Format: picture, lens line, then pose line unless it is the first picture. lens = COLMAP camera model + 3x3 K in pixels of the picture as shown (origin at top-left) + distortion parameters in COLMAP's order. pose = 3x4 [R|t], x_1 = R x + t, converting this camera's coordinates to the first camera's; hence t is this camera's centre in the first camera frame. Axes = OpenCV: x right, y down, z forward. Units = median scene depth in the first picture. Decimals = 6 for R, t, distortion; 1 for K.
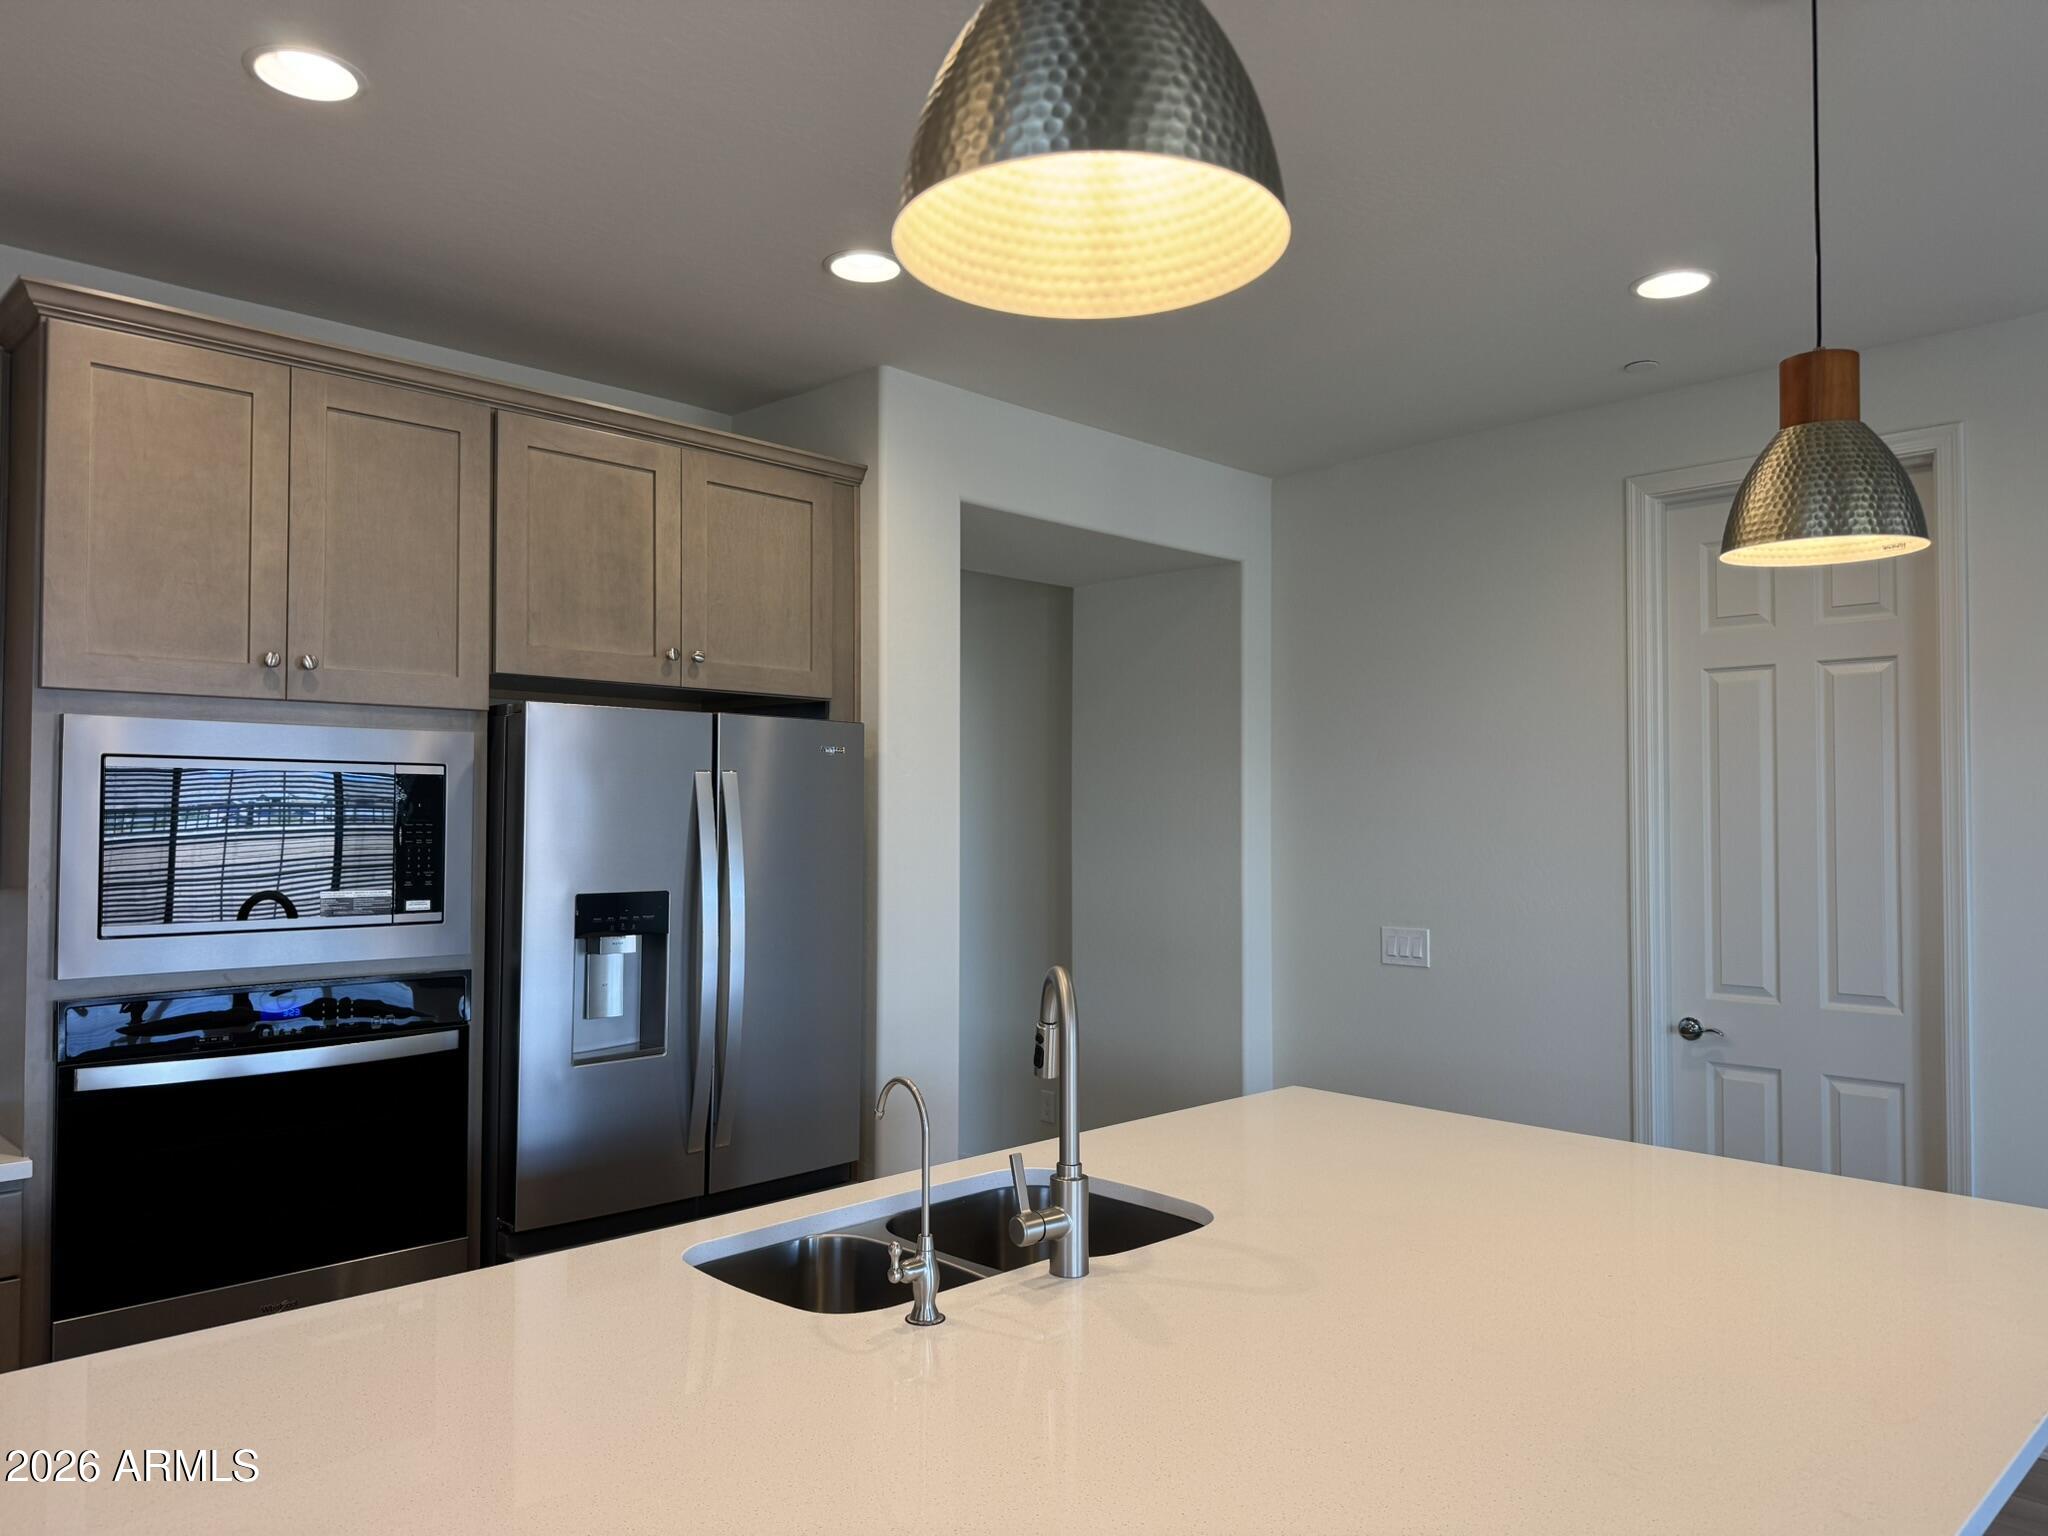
lens RADIAL K [[1438.9, 0, 1026.0], [0, 1438.9, 772.5], [0, 0, 1]] dist [0.060614, -0.076829]
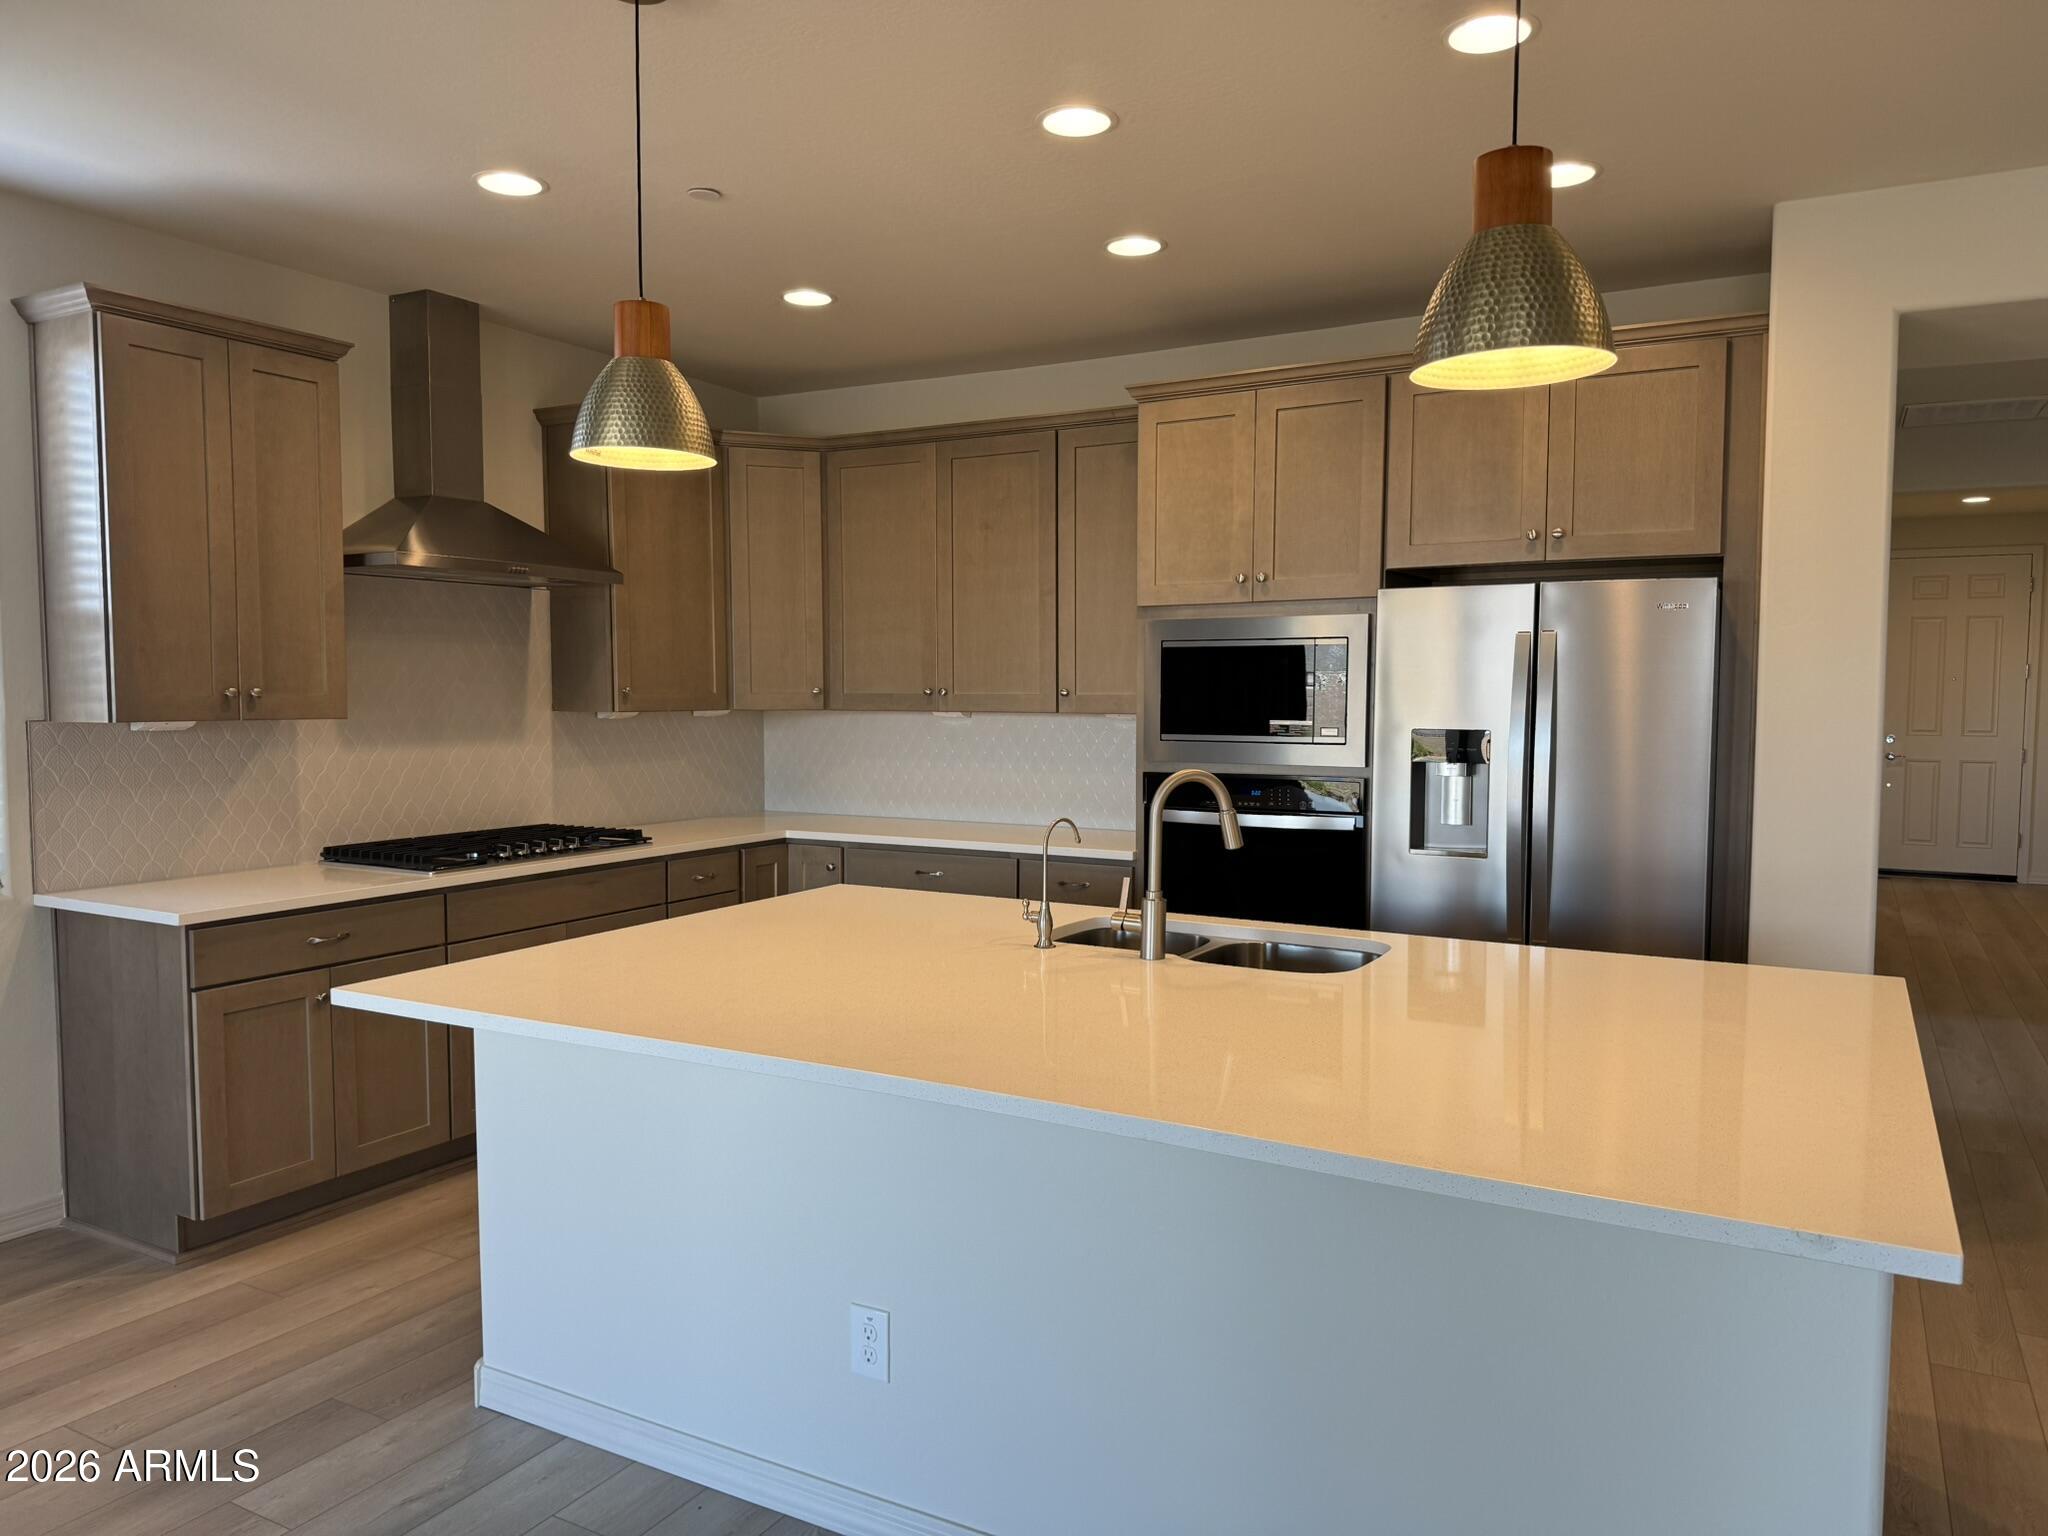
lens RADIAL K [[1438.9, 0, 1027.6], [0, 1438.9, 780.3], [0, 0, 1]] dist [0.060614, -0.076829]
pose [[0.274556, 0.059691, -0.959717, 0.903218], [0.030646, 0.997021, 0.070779, 0.025622], [0.961083, -0.048844, 0.271909, 0.286454]]
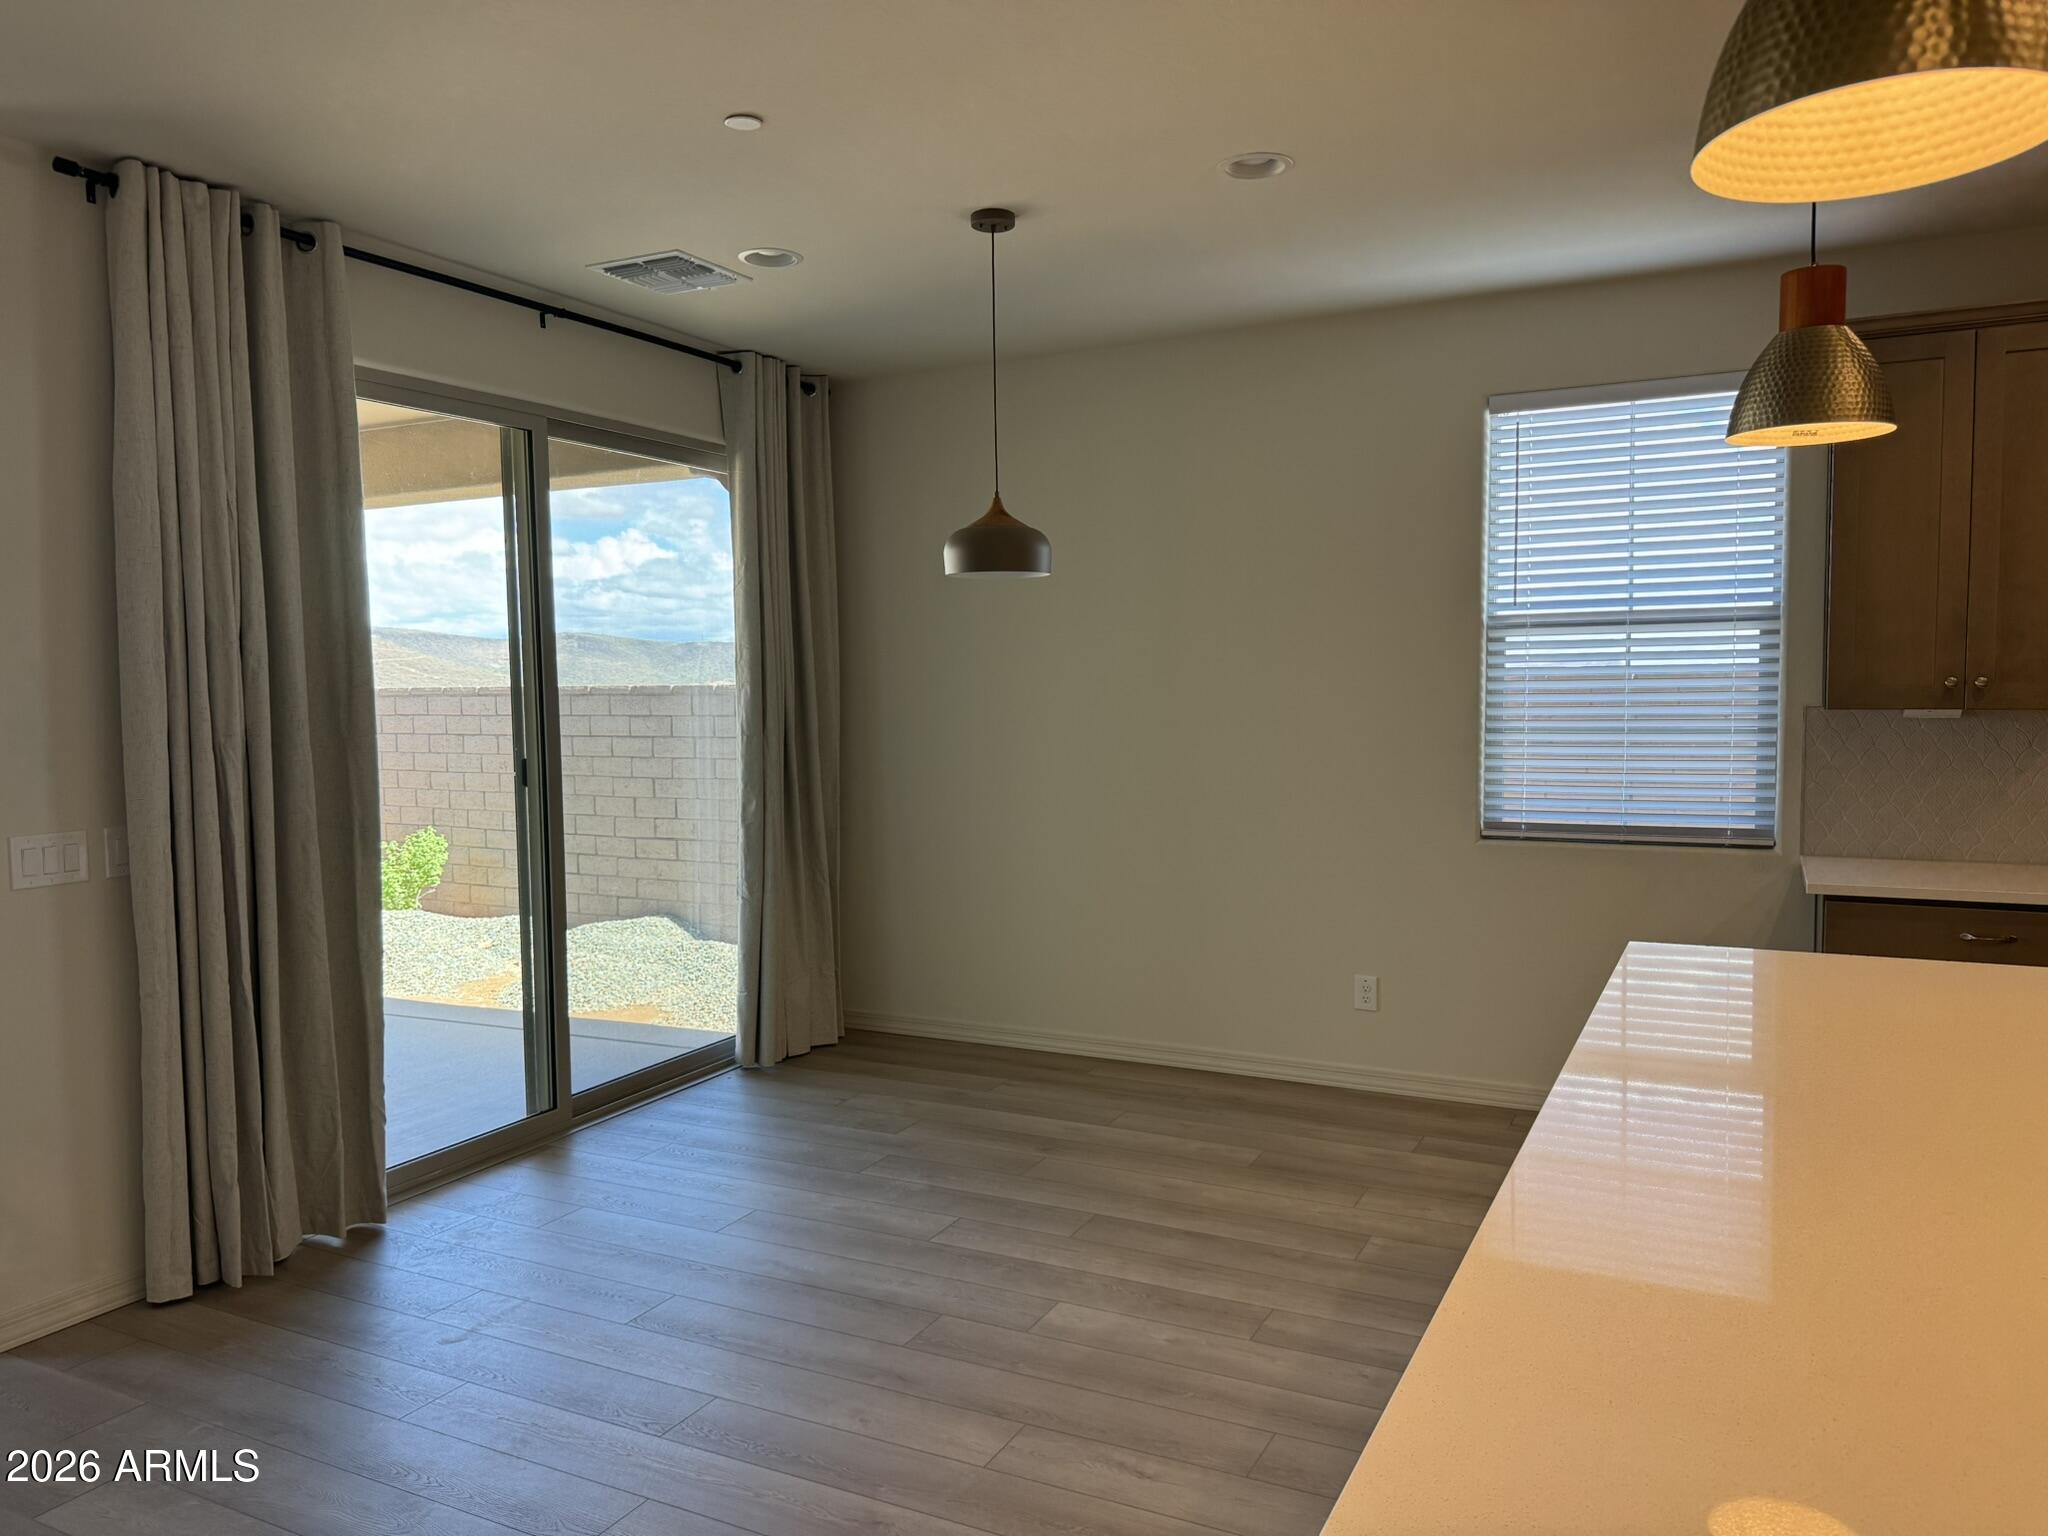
lens RADIAL K [[1438.9, 0, 1015.7], [0, 1438.9, 775.0], [0, 0, 1]] dist [0.060614, -0.076829]
pose [[-0.951895, 0.029204, -0.305031, 0.671447], [0.020189, 0.999262, 0.032668, 0.041194], [0.305760, 0.024938, -0.951782, 0.936466]]
